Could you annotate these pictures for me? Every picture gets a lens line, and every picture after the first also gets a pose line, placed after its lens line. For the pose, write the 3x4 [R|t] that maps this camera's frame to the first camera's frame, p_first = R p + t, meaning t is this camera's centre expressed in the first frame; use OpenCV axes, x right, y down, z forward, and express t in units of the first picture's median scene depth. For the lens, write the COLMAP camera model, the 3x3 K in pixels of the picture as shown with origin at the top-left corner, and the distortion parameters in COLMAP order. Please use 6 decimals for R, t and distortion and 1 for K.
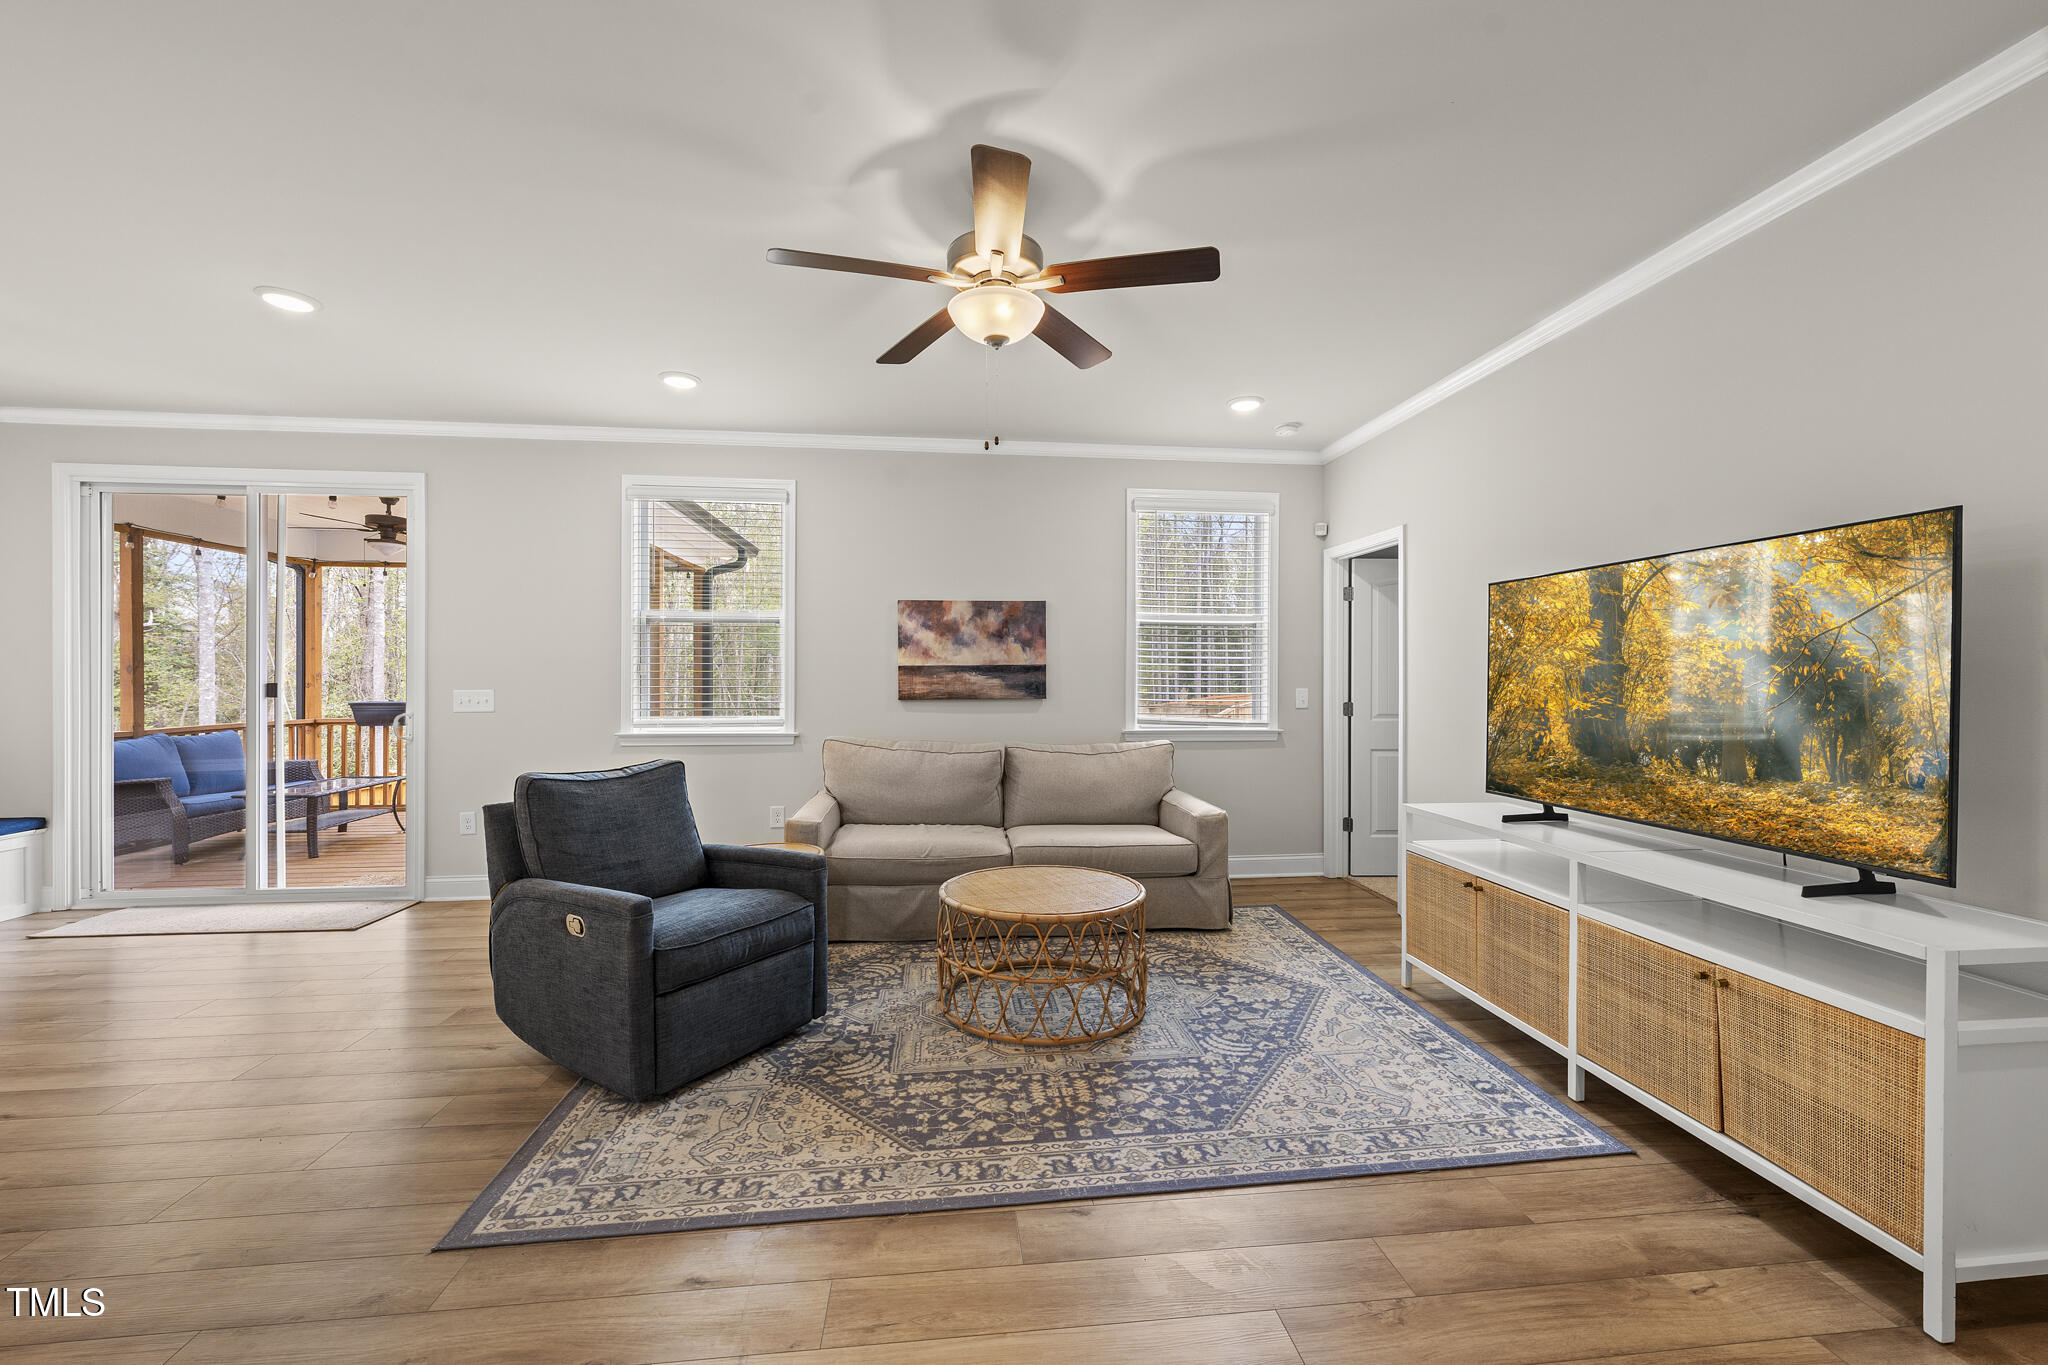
lens RADIAL K [[797.1, 0, 1023.3], [0, 797.1, 679.1], [0, 0, 1]] dist [-0.000783, -0.000301]
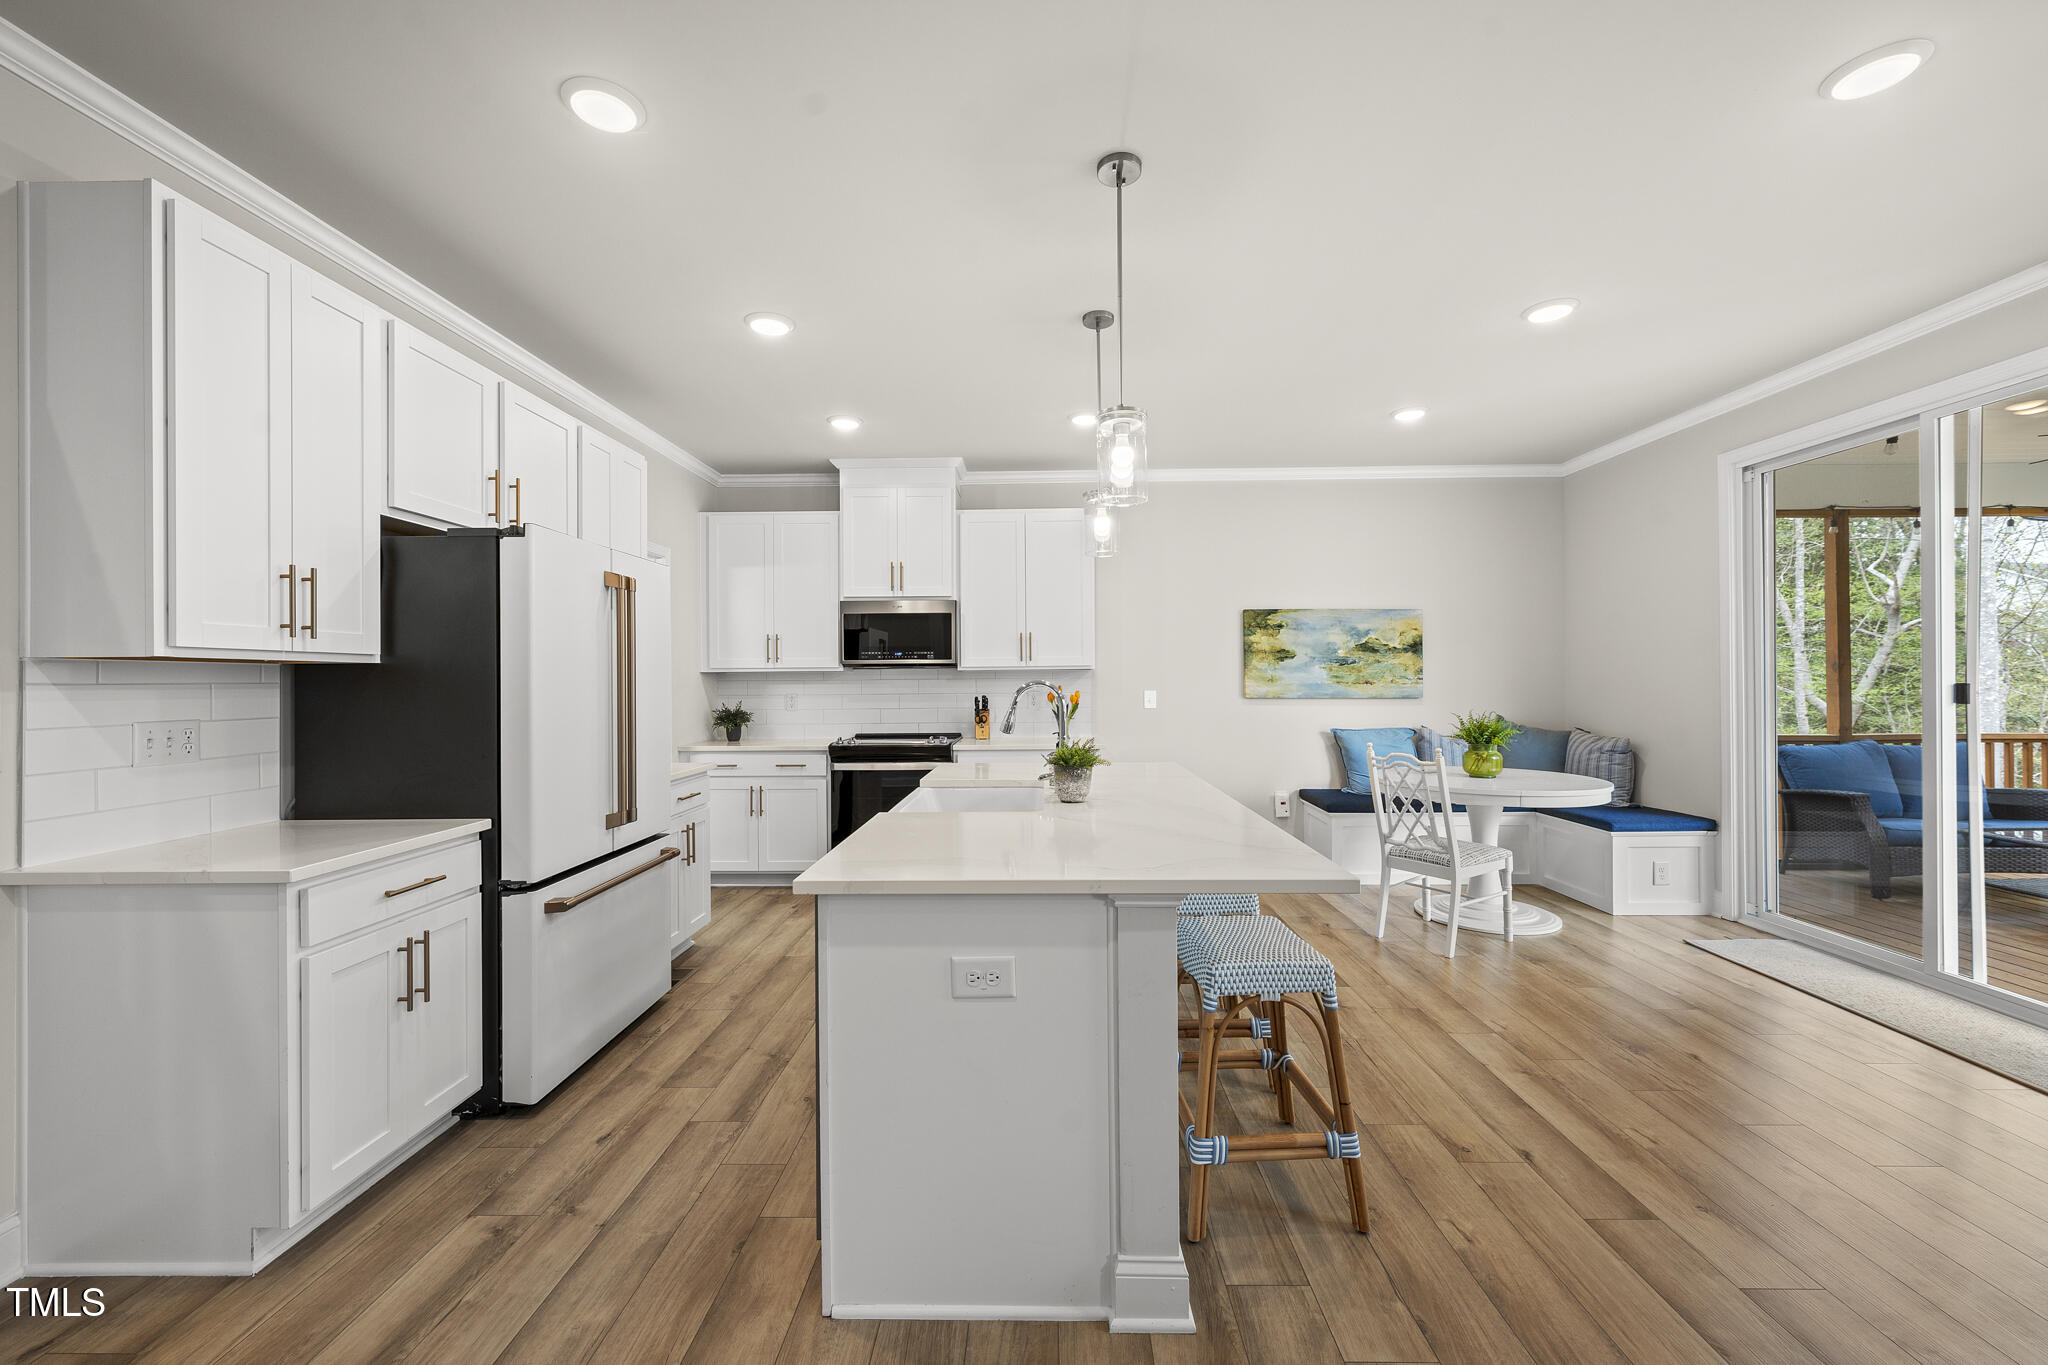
lens RADIAL K [[797.1, 0, 1025.9], [0, 797.1, 679.0], [0, 0, 1]] dist [-0.000783, -0.000301]
pose [[-0.128585, -0.002627, -0.991695, -0.149182], [0.005548, 0.999979, -0.003368, -0.000876], [0.991683, -0.005936, -0.128567, 0.283644]]
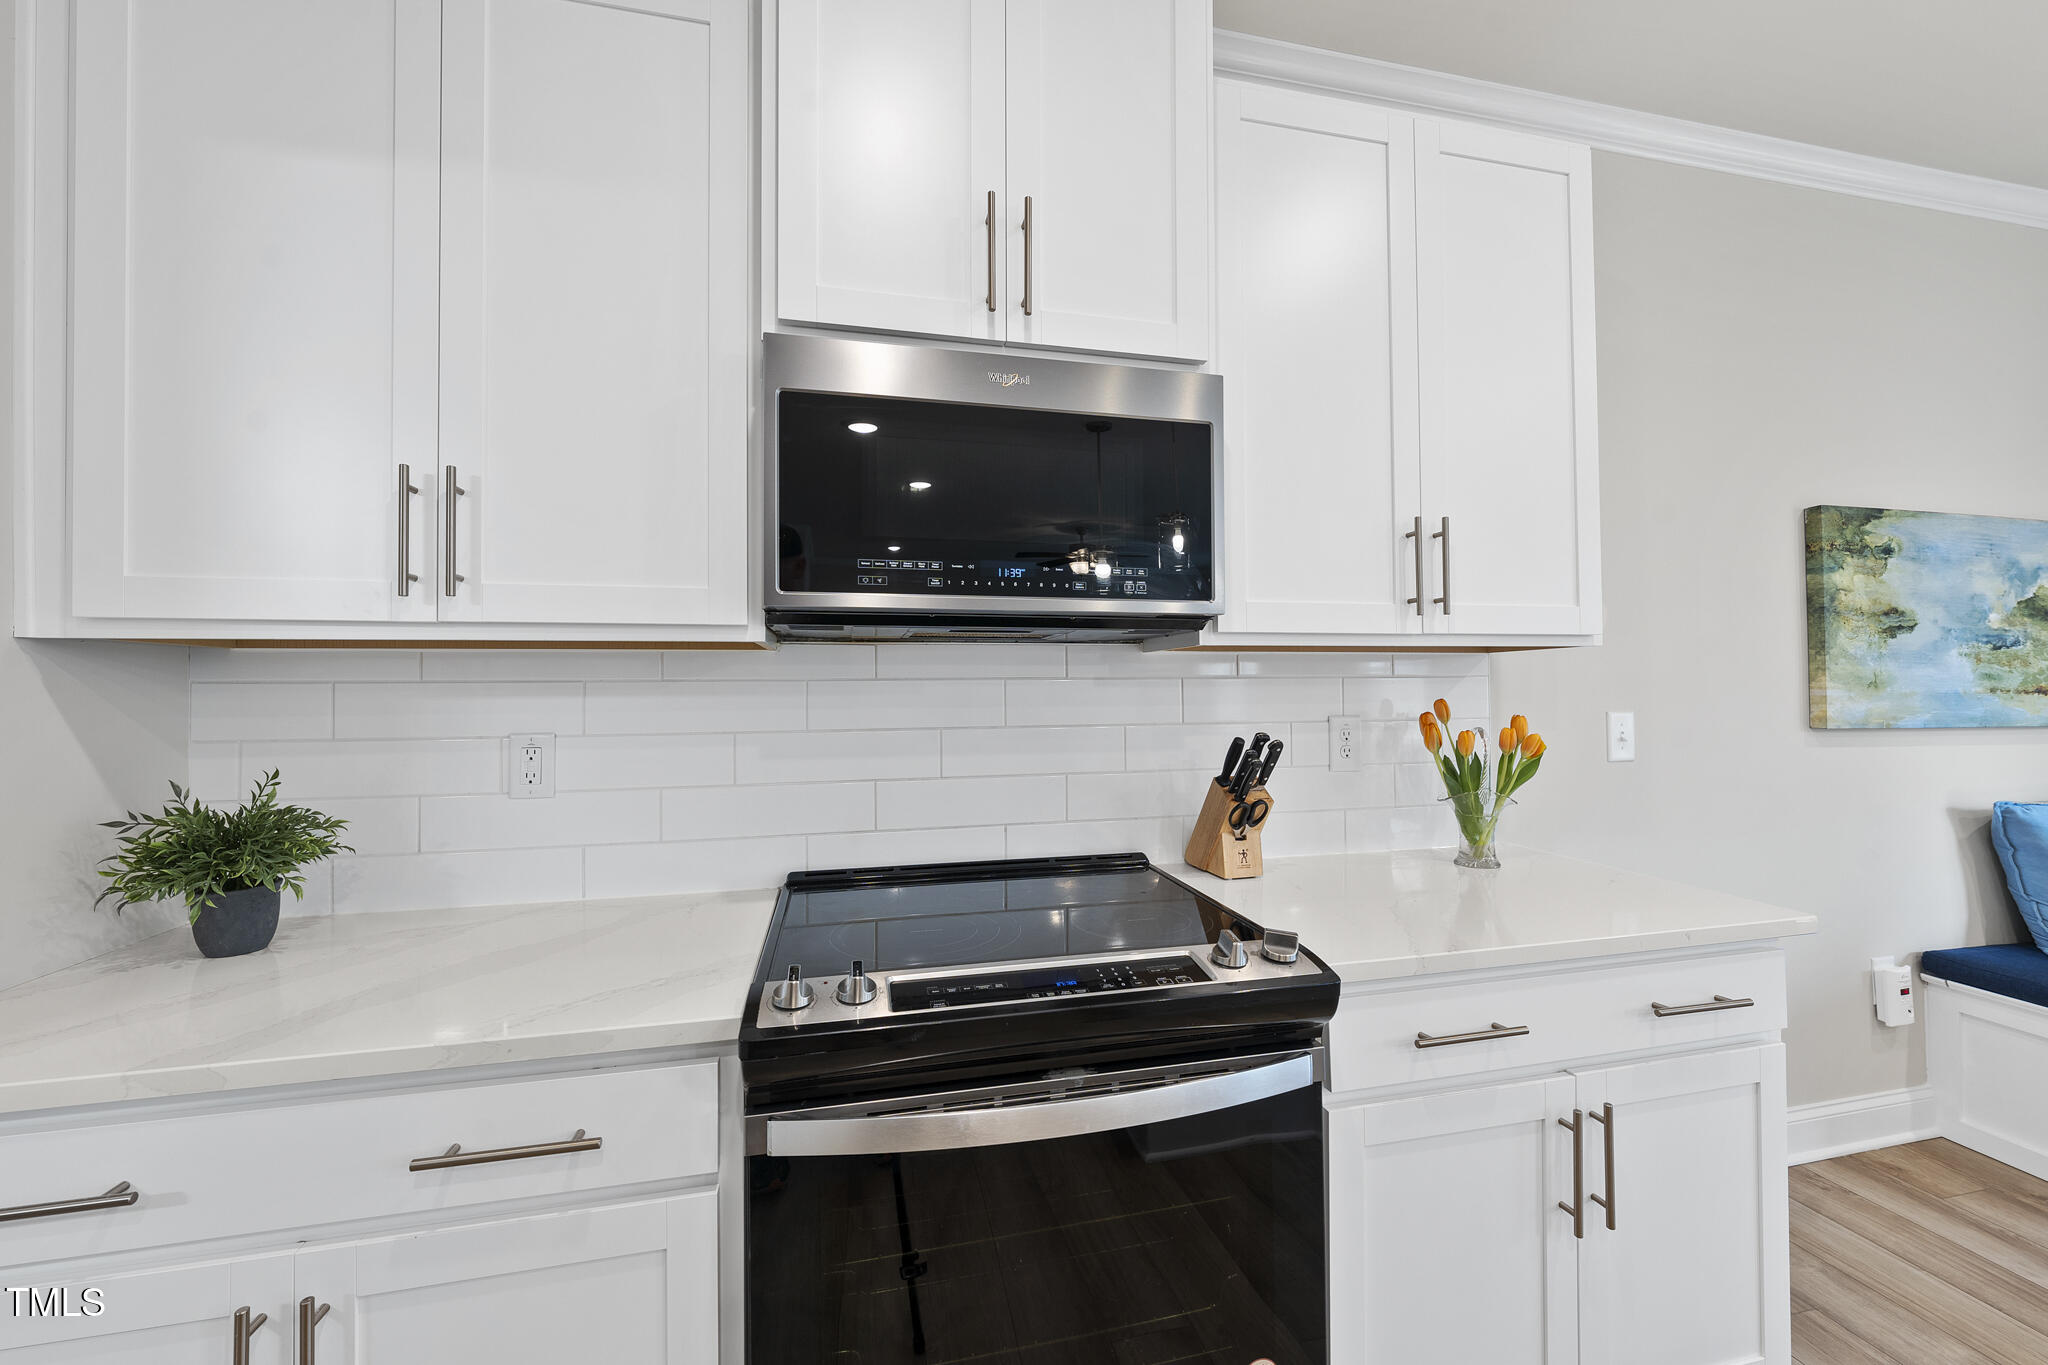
lens RADIAL K [[797.1, 0, 1022.6], [0, 797.1, 683.2], [0, 0, 1]] dist [-0.000783, -0.000301]
pose [[0.118334, -0.011167, -0.992911, -0.976640], [0.004846, 0.999931, -0.010668, 0.000608], [0.992962, -0.003549, 0.118380, -0.072219]]
